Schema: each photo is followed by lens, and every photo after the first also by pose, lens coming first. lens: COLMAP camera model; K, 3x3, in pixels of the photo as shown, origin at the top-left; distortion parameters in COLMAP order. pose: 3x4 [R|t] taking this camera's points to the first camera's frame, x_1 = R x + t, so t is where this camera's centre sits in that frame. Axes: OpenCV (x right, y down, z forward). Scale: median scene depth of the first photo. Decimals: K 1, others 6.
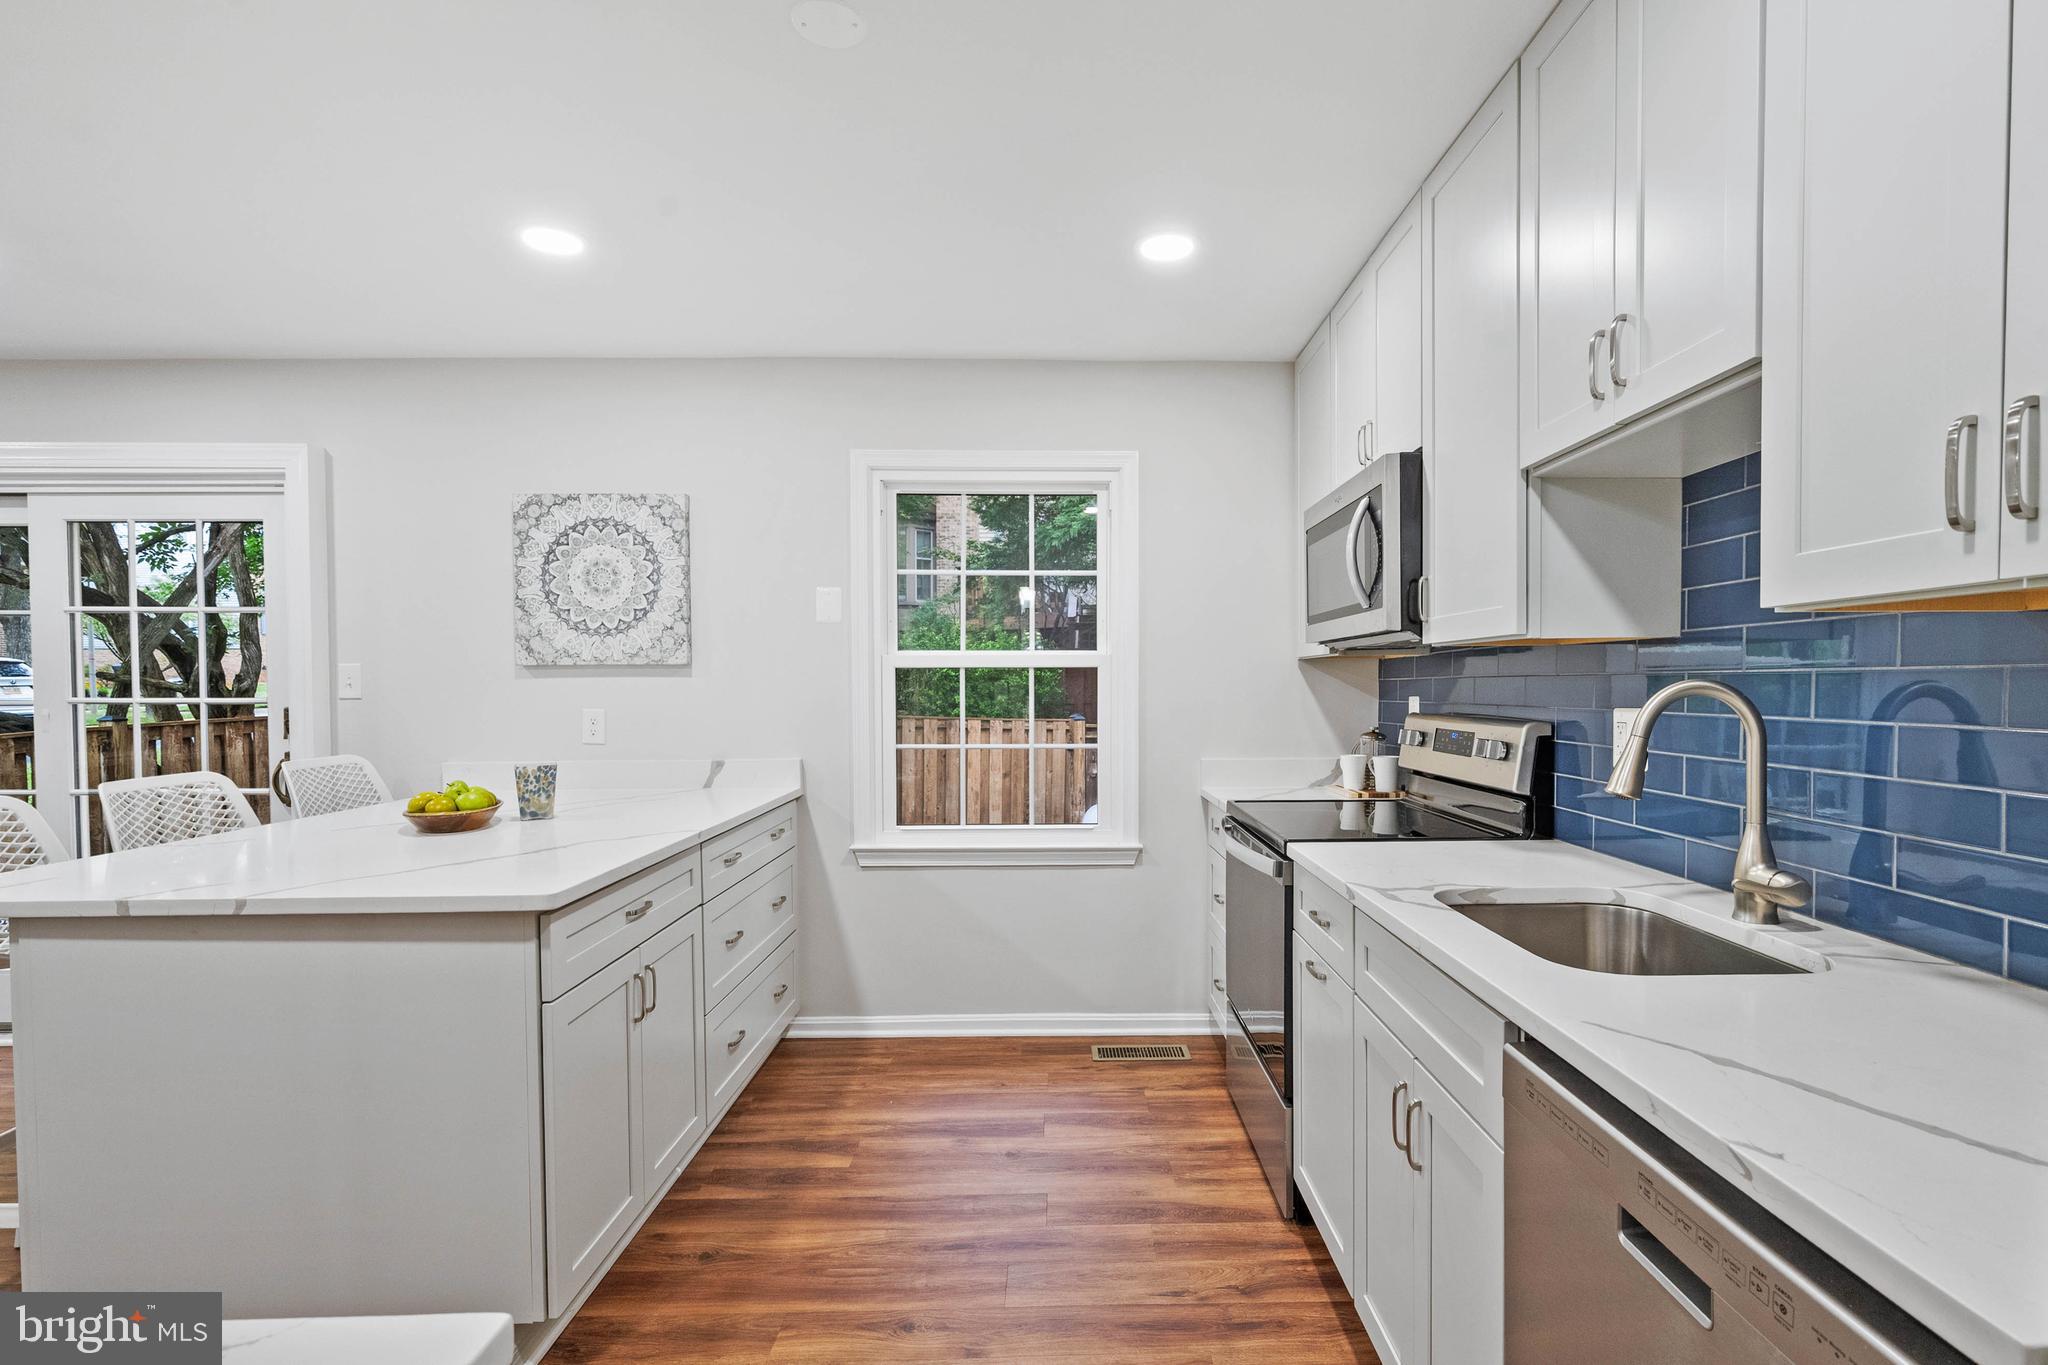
lens RADIAL K [[943.2, 0, 1080.2], [0, 943.2, 710.4], [0, 0, 1]] dist [0.001242, 0.000151]
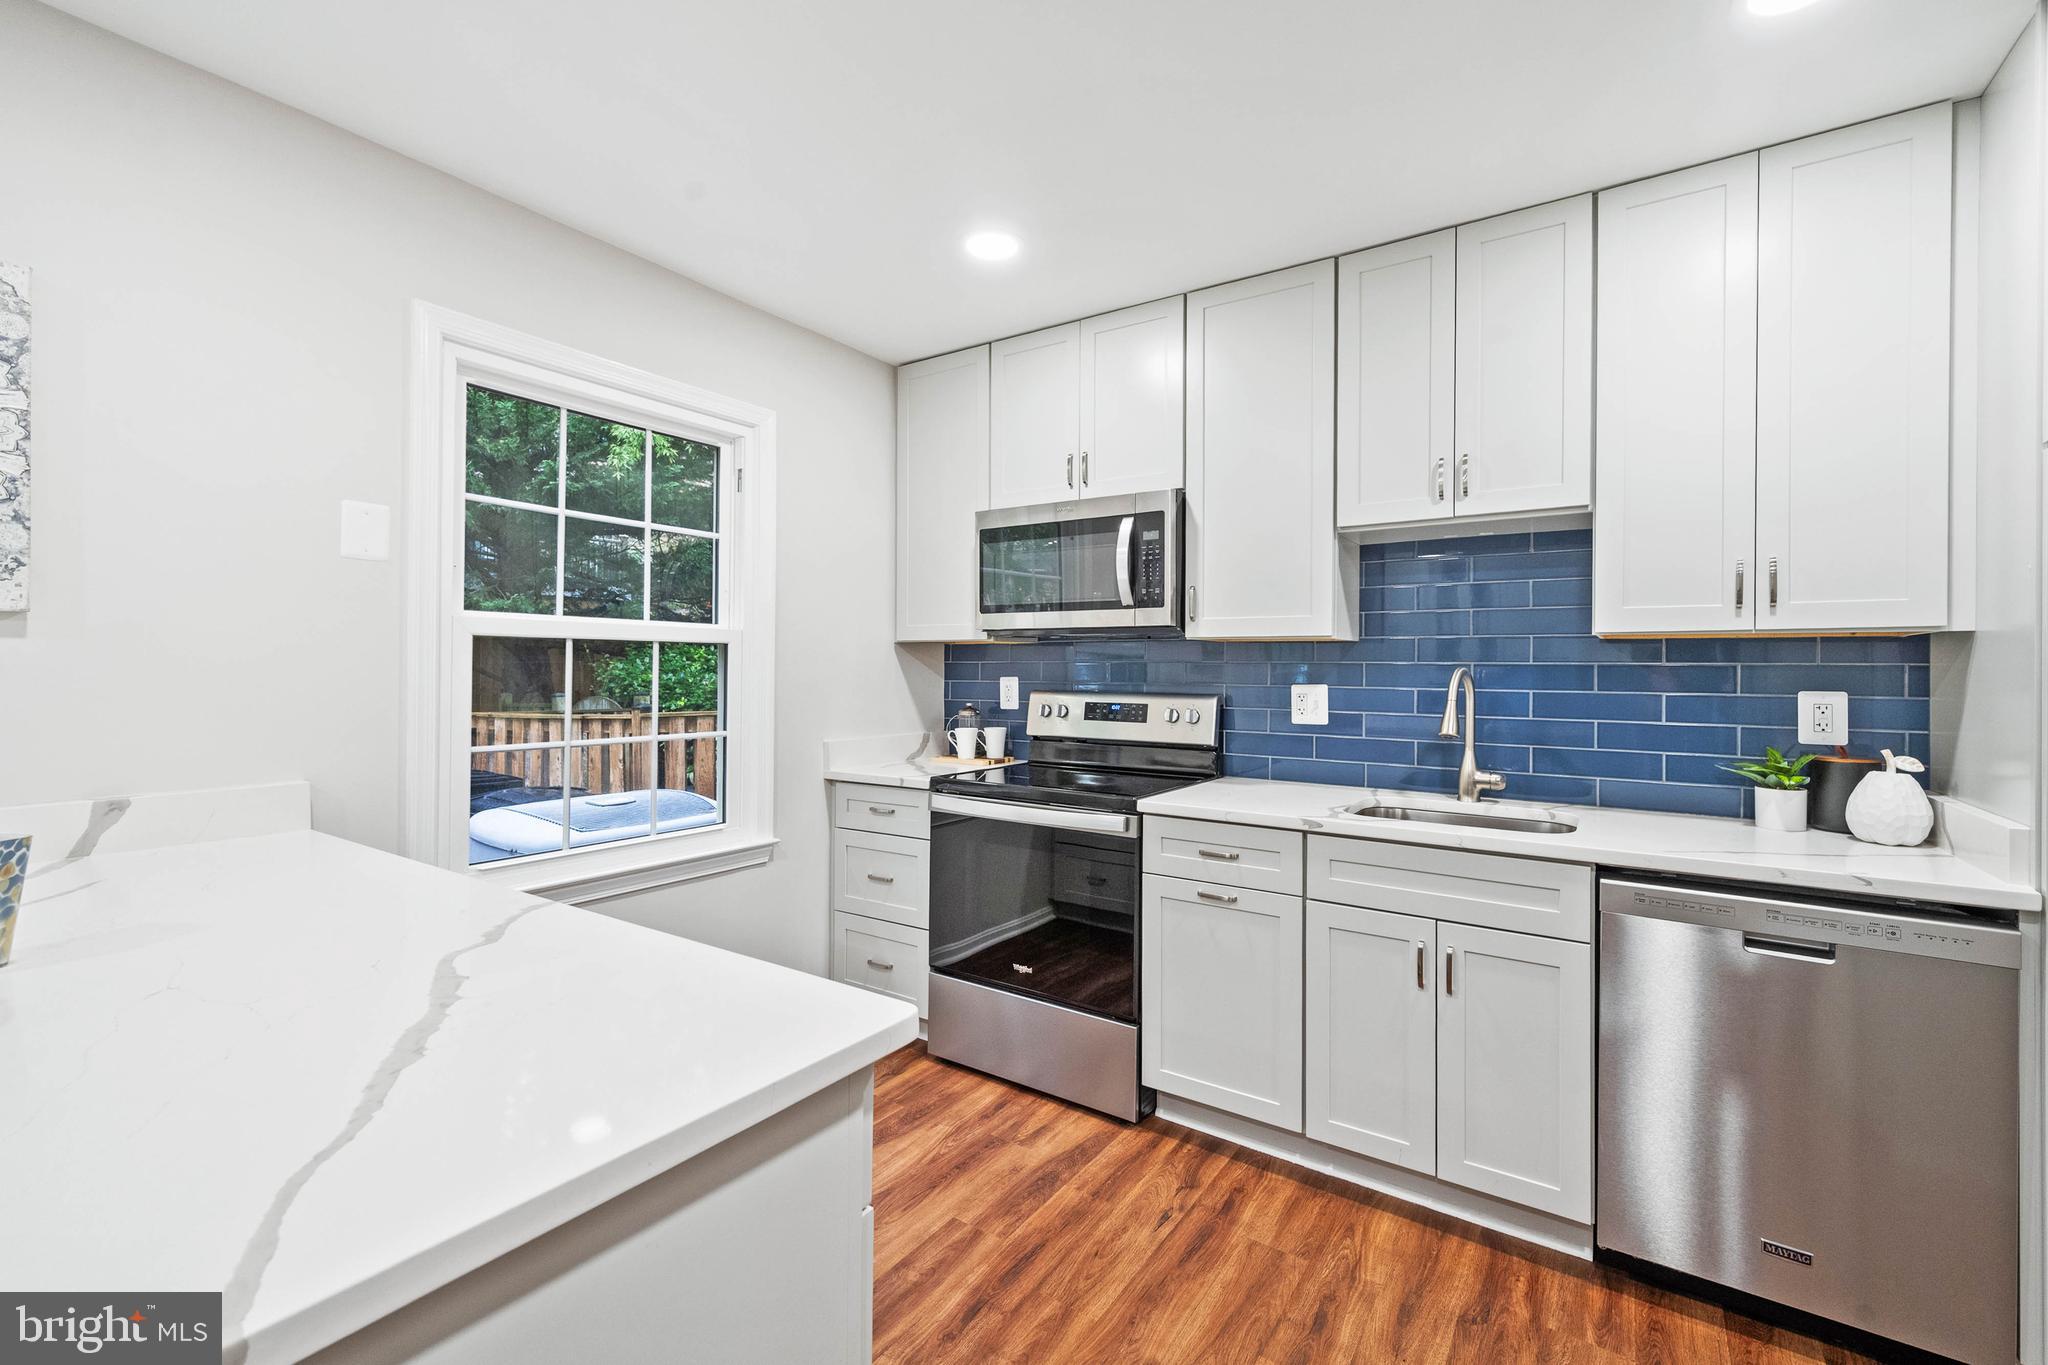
lens RADIAL K [[867.9, 0, 1021.0], [0, 867.9, 669.0], [0, 0, 1]] dist [0.004866, 0.000121]
pose [[0.581868, 0.007092, 0.813253, -0.490820], [0.012276, 0.999771, -0.017502, -0.004903], [-0.813191, 0.020167, 0.581647, 0.314876]]
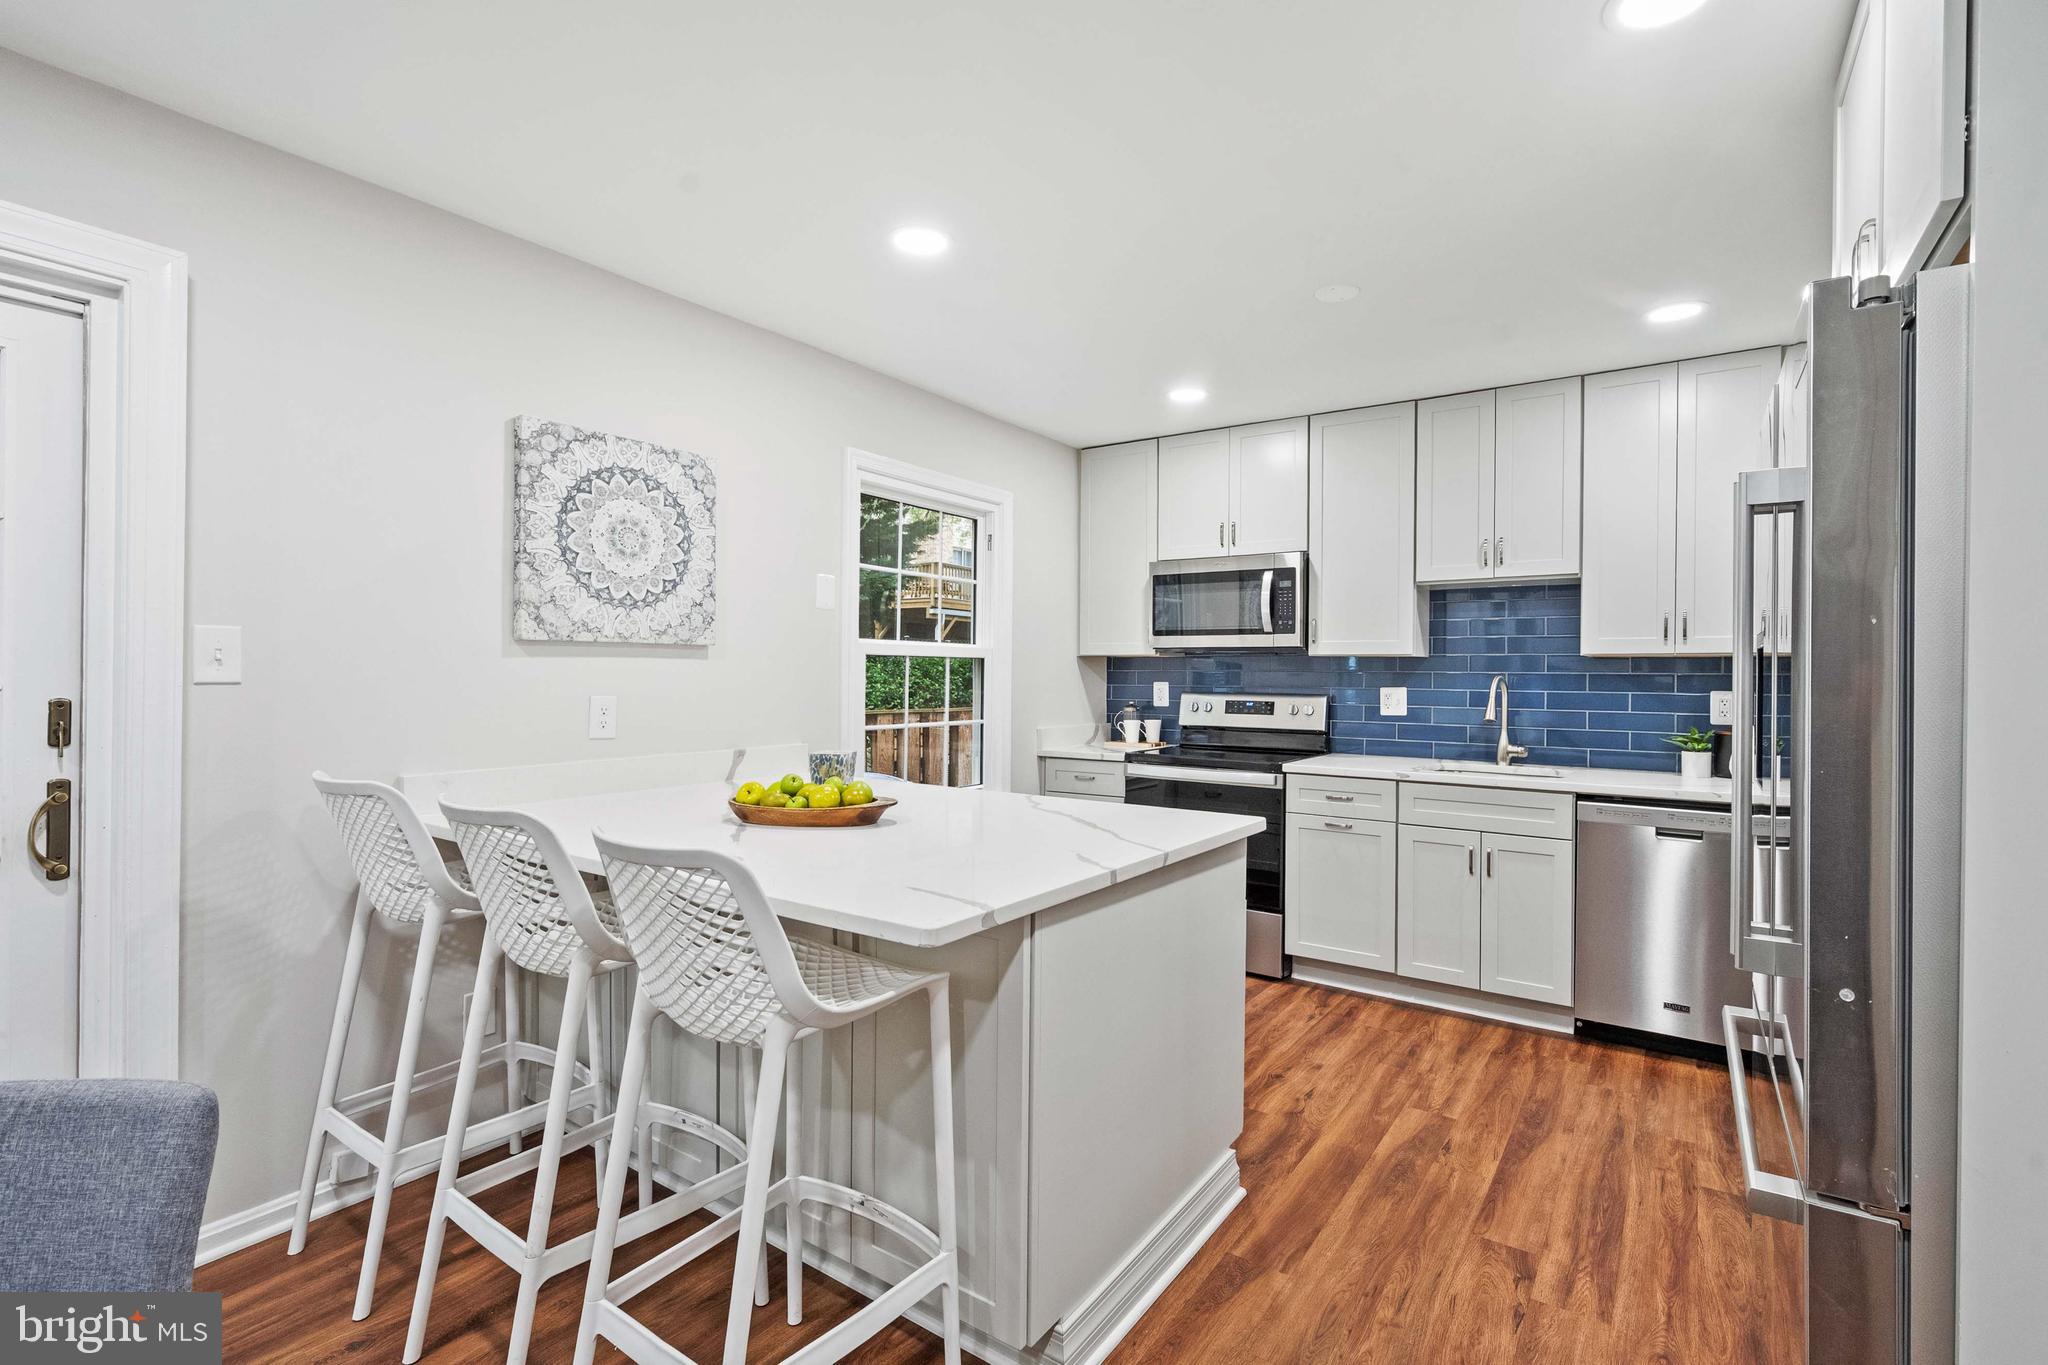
lens RADIAL K [[943.0, 0, 1032.3], [0, 943.0, 679.0], [0, 0, 1]] dist [-0.001077, 0.000487]
pose [[0.584982, 0.003927, 0.811037, -0.976398], [0.010935, 0.999859, -0.012728, -0.001727], [-0.810973, 0.016315, 0.584856, 0.223252]]
